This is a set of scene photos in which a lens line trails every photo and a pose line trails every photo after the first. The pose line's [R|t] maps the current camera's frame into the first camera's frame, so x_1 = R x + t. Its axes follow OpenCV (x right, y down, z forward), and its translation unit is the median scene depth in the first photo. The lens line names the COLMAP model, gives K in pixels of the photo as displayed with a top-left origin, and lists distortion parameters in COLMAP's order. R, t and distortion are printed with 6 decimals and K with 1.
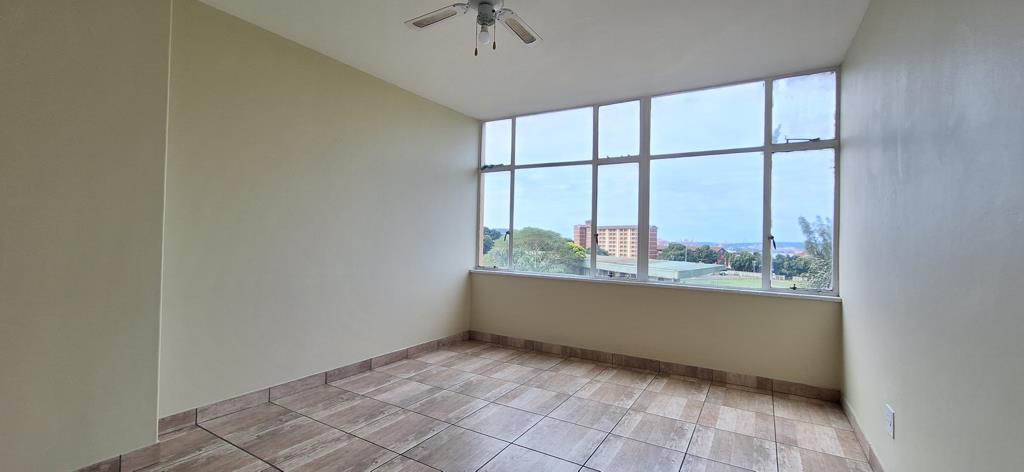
lens RADIAL K [[408.6, 0, 515.2], [0, 408.6, 233.2], [0, 0, 1]] dist [-0.002946, 0.002875]
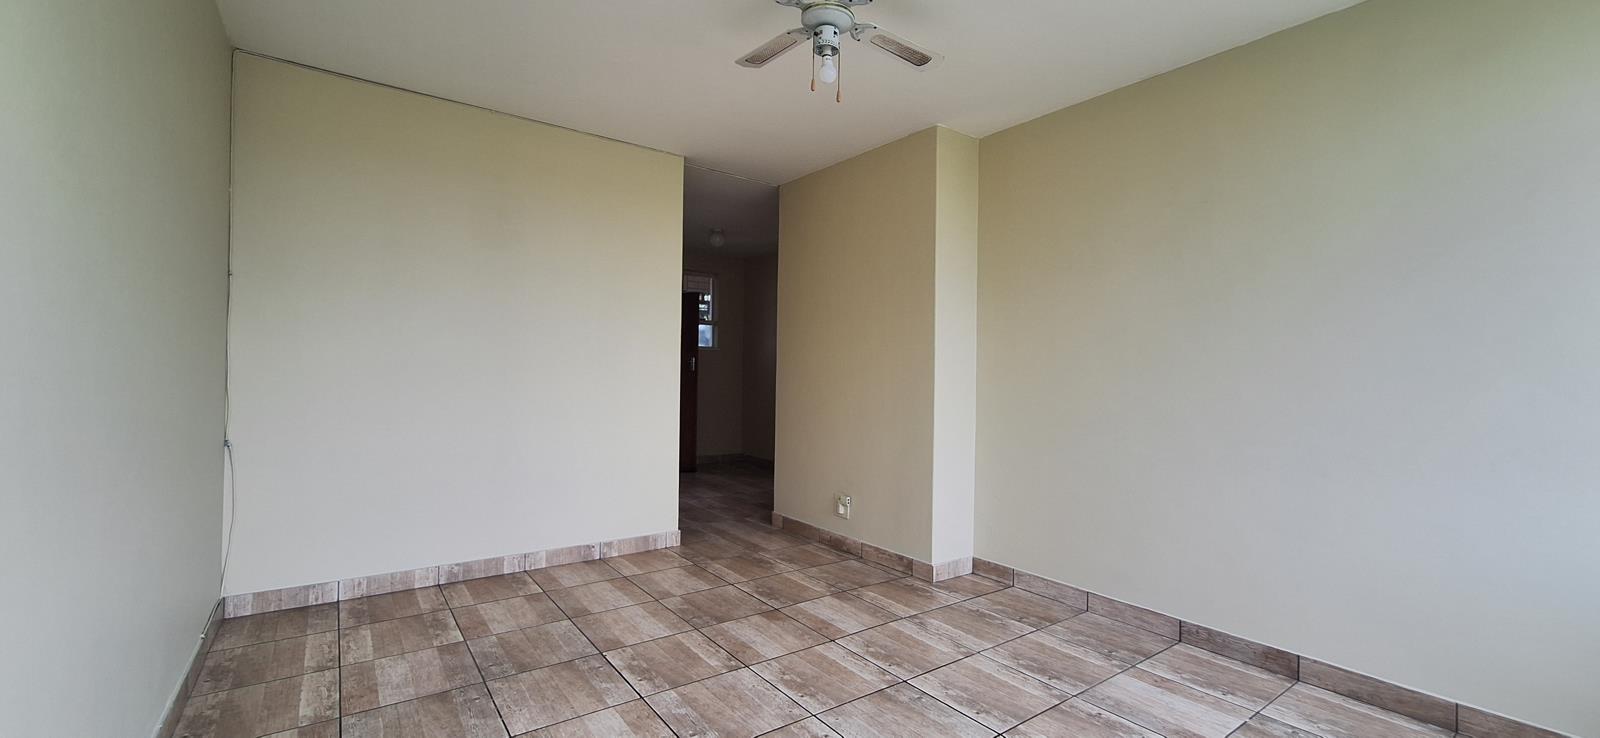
lens RADIAL K [[638.5, 0, 798.6], [0, 638.5, 363.5], [0, 0, 1]] dist [-0.002946, 0.002875]
pose [[-0.386954, -0.041423, -0.921168, 0.553360], [-0.009181, 0.999114, -0.041072, 0.027051], [0.922053, -0.007436, -0.386991, 0.842577]]
